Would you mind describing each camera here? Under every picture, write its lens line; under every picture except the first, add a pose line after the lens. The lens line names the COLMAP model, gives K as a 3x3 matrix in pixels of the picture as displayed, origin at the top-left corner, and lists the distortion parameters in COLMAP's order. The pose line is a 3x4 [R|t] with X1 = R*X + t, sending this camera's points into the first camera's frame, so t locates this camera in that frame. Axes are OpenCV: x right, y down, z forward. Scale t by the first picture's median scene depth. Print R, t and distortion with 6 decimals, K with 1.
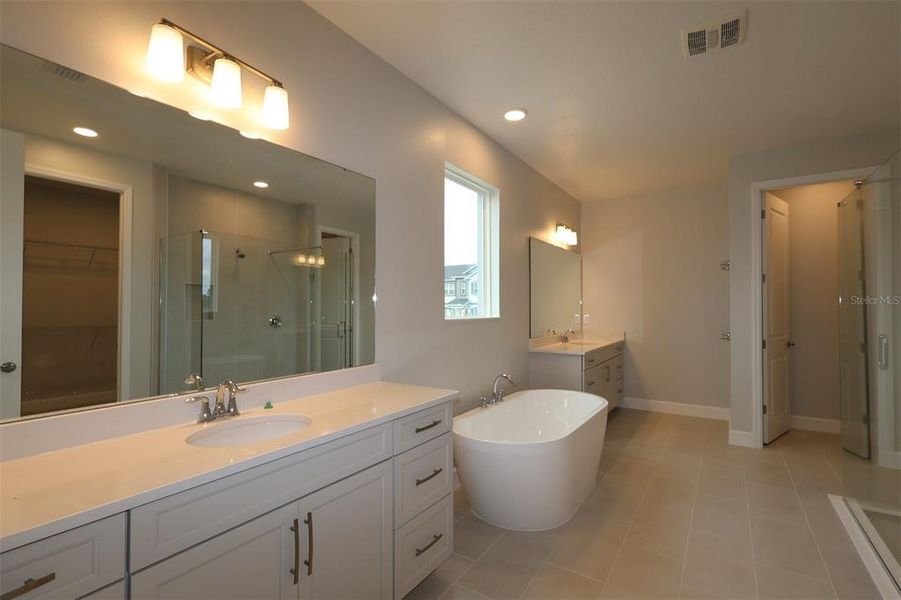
lens RADIAL K [[413.9, 0, 450.6], [0, 413.9, 296.9], [0, 0, 1]] dist [-0.001816, -0.000025]
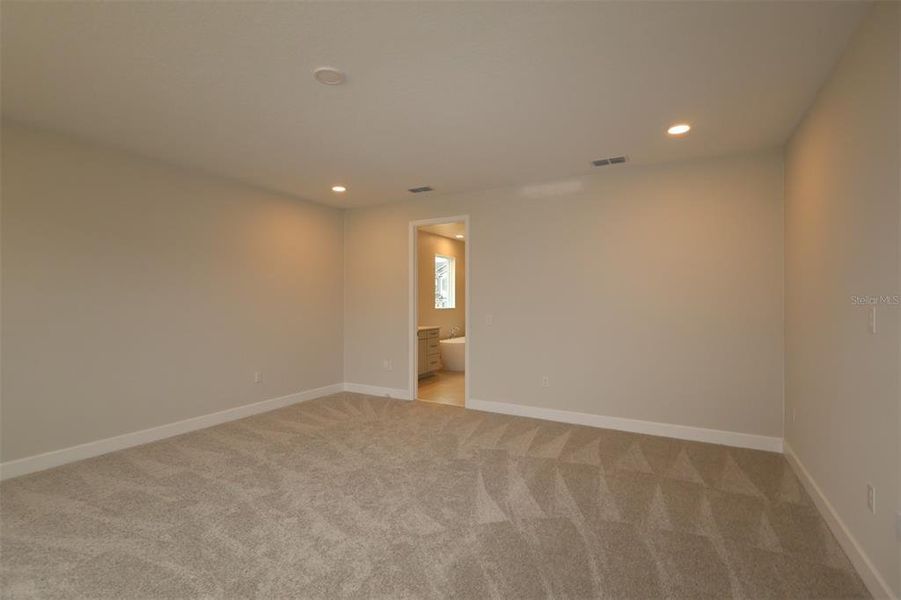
lens RADIAL K [[413.9, 0, 450.5], [0, 413.9, 297.0], [0, 0, 1]] dist [-0.001816, -0.000025]
pose [[0.997278, -0.008083, 0.073291, -0.105695], [0.006245, 0.999661, 0.025275, -0.082513], [-0.073471, -0.024749, 0.996990, -1.573994]]
